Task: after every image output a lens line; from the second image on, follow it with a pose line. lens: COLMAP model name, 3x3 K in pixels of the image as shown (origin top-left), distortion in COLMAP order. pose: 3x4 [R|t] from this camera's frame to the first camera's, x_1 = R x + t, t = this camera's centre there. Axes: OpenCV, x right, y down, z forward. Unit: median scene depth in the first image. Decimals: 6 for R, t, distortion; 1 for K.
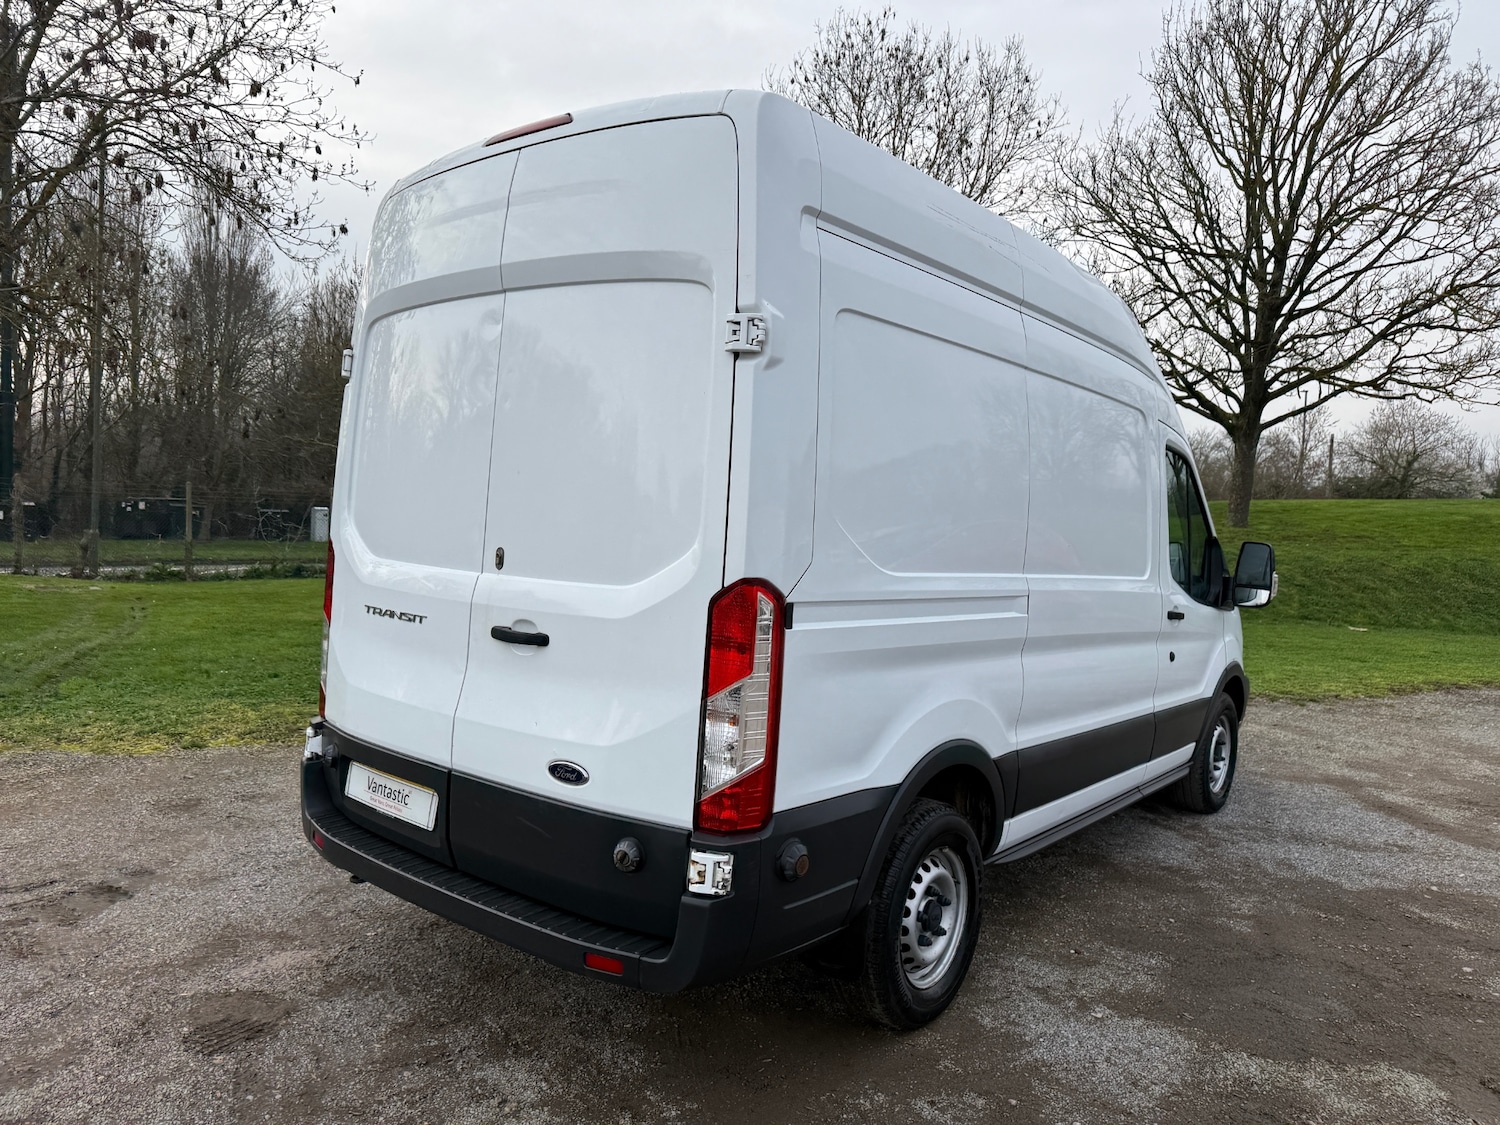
lens RADIAL K [[1052.5, 0, 731.2], [0, 1052.5, 545.0], [0, 0, 1]] dist [0.025949, -0.028766]
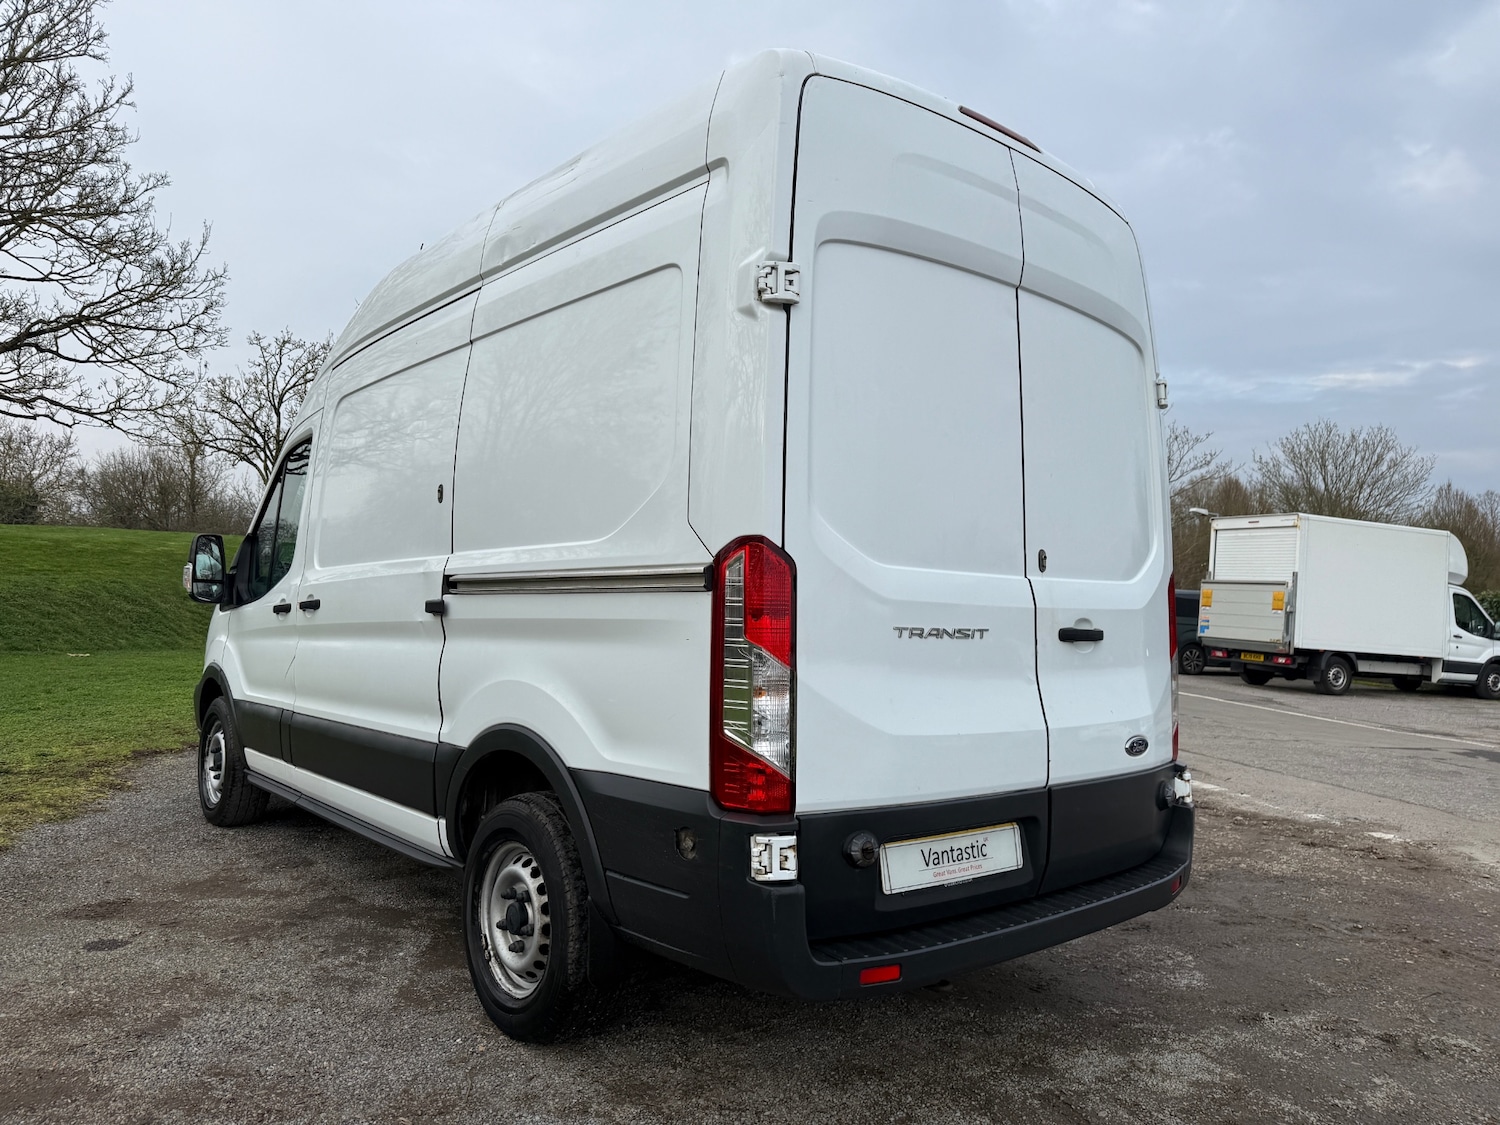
lens RADIAL K [[1052.5, 0, 744.9], [0, 1052.5, 550.9], [0, 0, 1]] dist [0.025949, -0.028766]
pose [[0.182706, 0.011703, 0.983098, -1.188561], [0.008231, 0.999876, -0.013432, 0.013617], [-0.983133, 0.010546, 0.182587, 1.048748]]
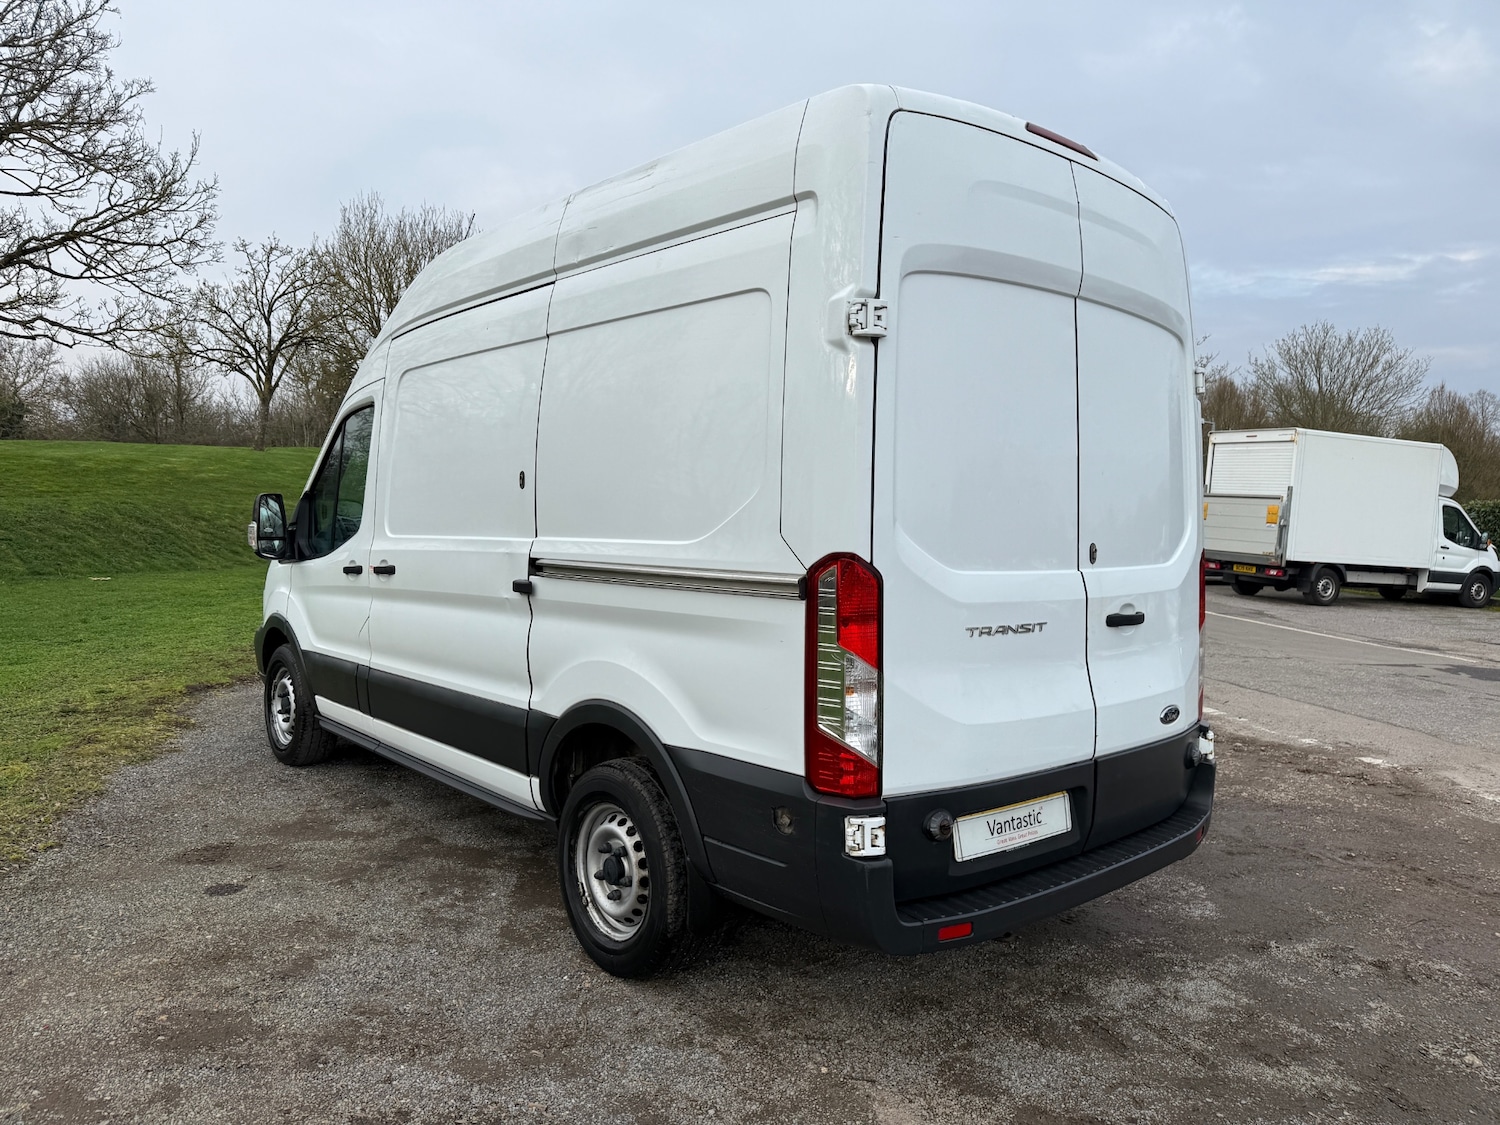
lens RADIAL K [[1052.5, 0, 747.8], [0, 1052.5, 553.4], [0, 0, 1]] dist [0.025949, -0.028766]
pose [[0.171388, -0.082834, 0.981715, -1.283597], [0.013085, 0.996563, 0.081803, -0.077312], [-0.985117, -0.001175, 0.171883, 1.113833]]
